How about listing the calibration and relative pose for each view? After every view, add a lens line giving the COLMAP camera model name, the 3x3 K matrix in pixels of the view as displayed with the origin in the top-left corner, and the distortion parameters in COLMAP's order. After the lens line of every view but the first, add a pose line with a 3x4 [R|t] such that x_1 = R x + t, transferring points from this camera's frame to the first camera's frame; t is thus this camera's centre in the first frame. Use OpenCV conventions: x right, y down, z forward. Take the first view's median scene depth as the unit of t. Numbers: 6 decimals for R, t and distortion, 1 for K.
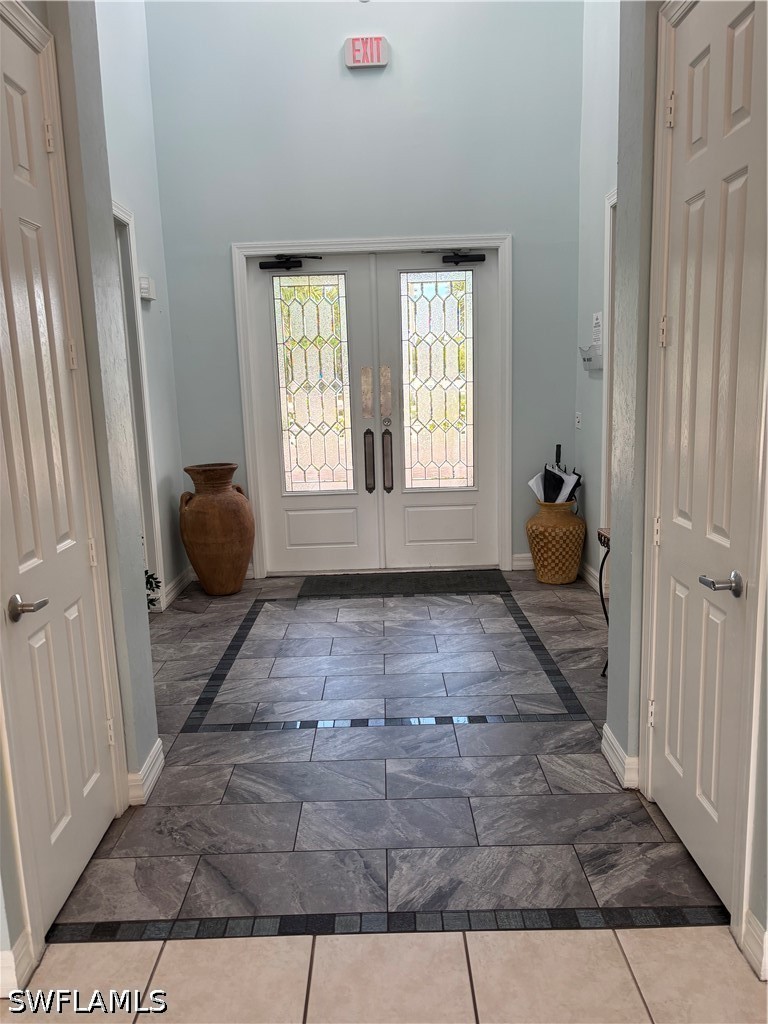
lens RADIAL K [[773.2, 0, 384.4], [0, 773.2, 515.9], [0, 0, 1]] dist [0.025317, -0.012975]
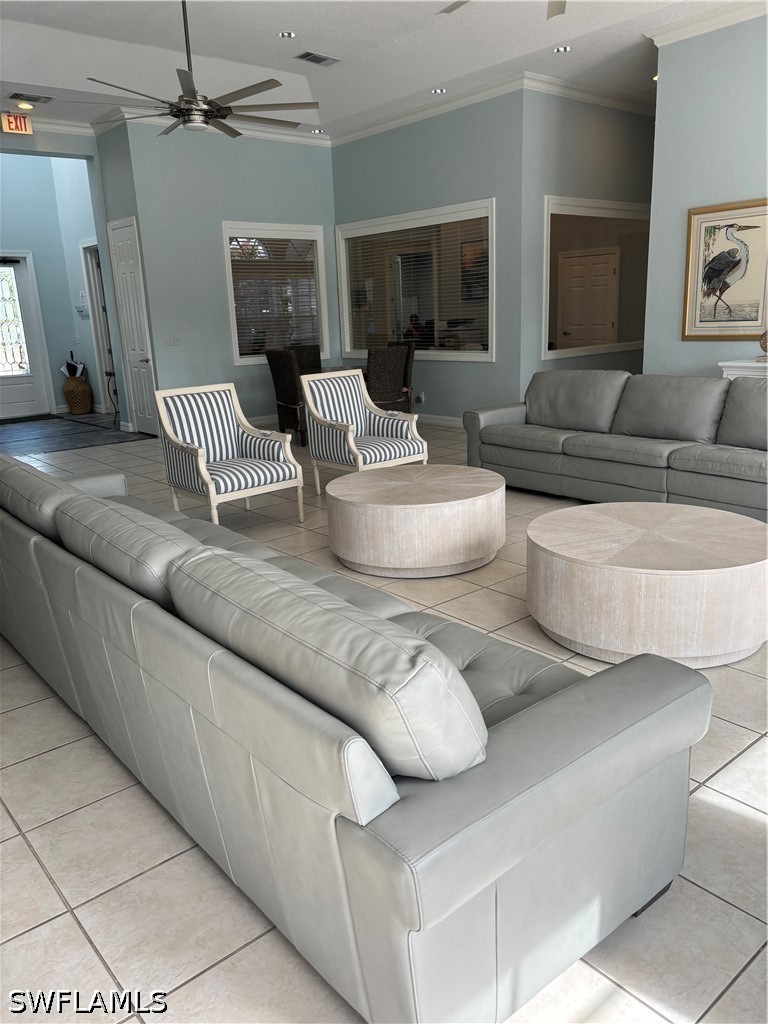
lens RADIAL K [[773.2, 0, 389.3], [0, 773.2, 514.8], [0, 0, 1]] dist [0.025317, -0.012975]
pose [[0.763452, -0.165814, 0.624216, -0.536013], [0.126707, 0.986154, 0.106988, 0.243630], [-0.633313, -0.002588, 0.773891, -1.264667]]
